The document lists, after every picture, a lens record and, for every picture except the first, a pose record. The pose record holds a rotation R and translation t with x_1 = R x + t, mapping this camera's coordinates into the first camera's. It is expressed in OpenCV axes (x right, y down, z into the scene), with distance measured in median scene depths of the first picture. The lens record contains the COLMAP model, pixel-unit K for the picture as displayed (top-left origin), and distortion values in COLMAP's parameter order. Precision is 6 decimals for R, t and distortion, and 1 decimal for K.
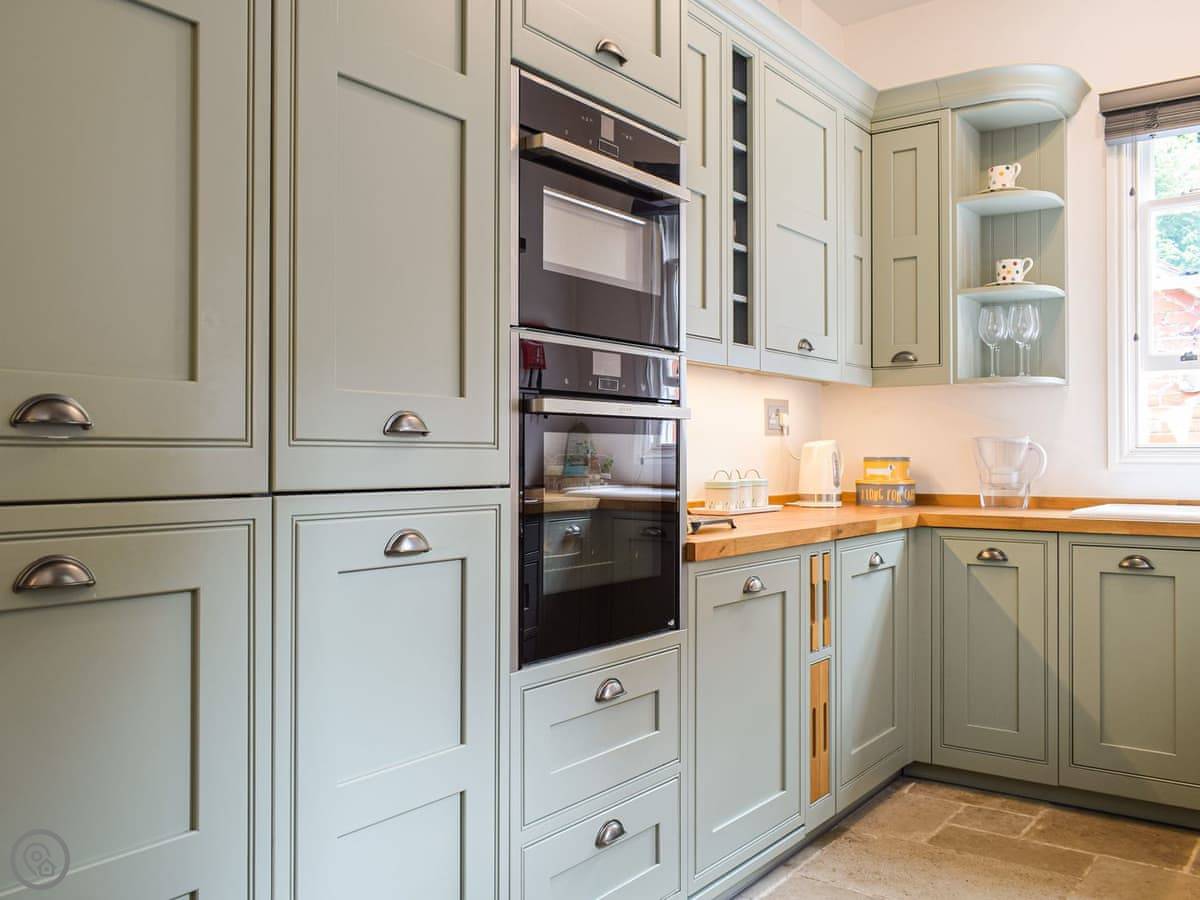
lens RADIAL K [[1060.7, 0, 571.4], [0, 1060.7, 459.7], [0, 0, 1]] dist [-0.068633, -0.002810]
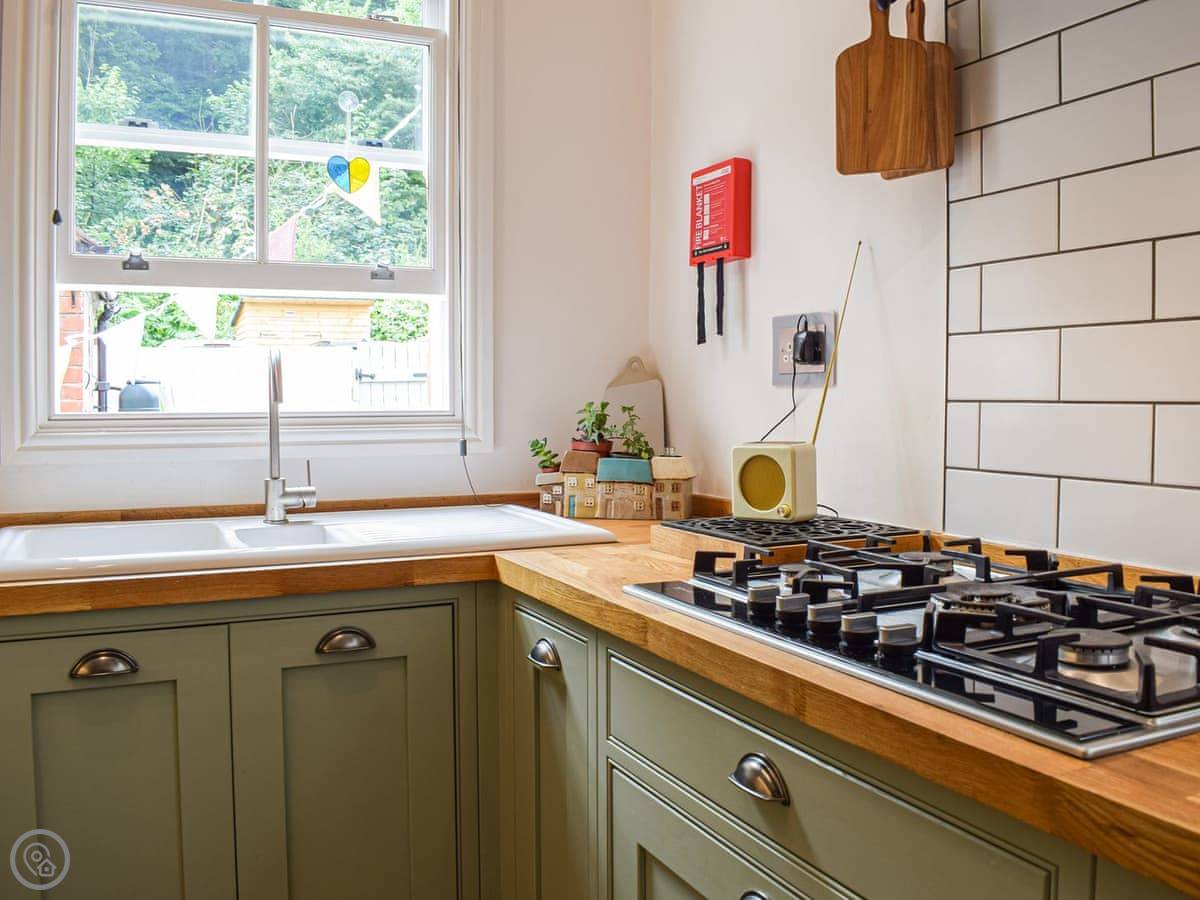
lens RADIAL K [[1060.7, 0, 611.4], [0, 1060.7, 414.1], [0, 0, 1]] dist [-0.068633, -0.002810]
pose [[0.453568, -0.014138, 0.891109, 0.210542], [0.001727, 0.999886, 0.014985, -0.024992], [-0.891220, -0.005258, 0.453541, 0.548015]]
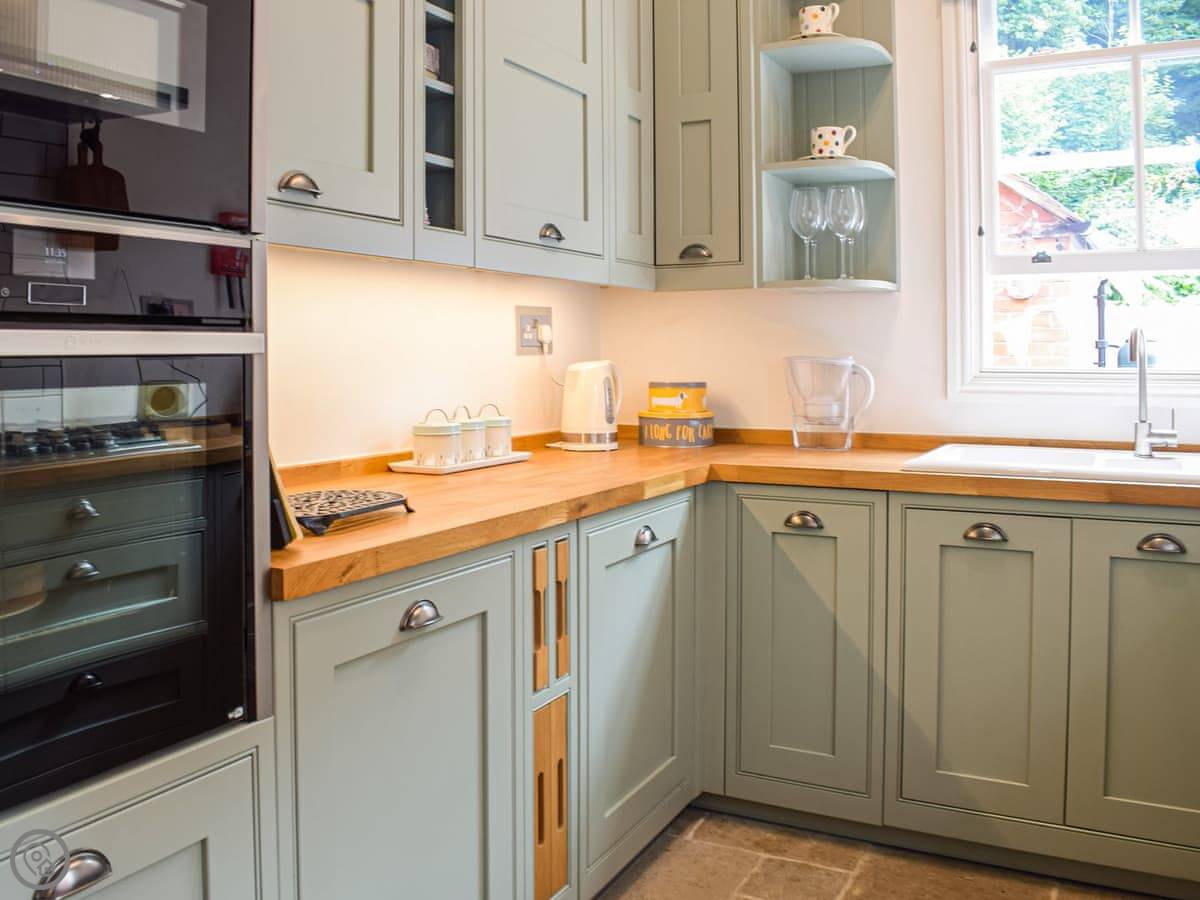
lens RADIAL K [[1060.7, 0, 638.3], [0, 1060.7, 373.6], [0, 0, 1]] dist [-0.068633, -0.002810]
pose [[0.979381, -0.003455, 0.201993, 0.141663], [-0.000048, 0.999850, 0.017333, -0.027694], [-0.202023, -0.016985, 0.979234, 0.302098]]
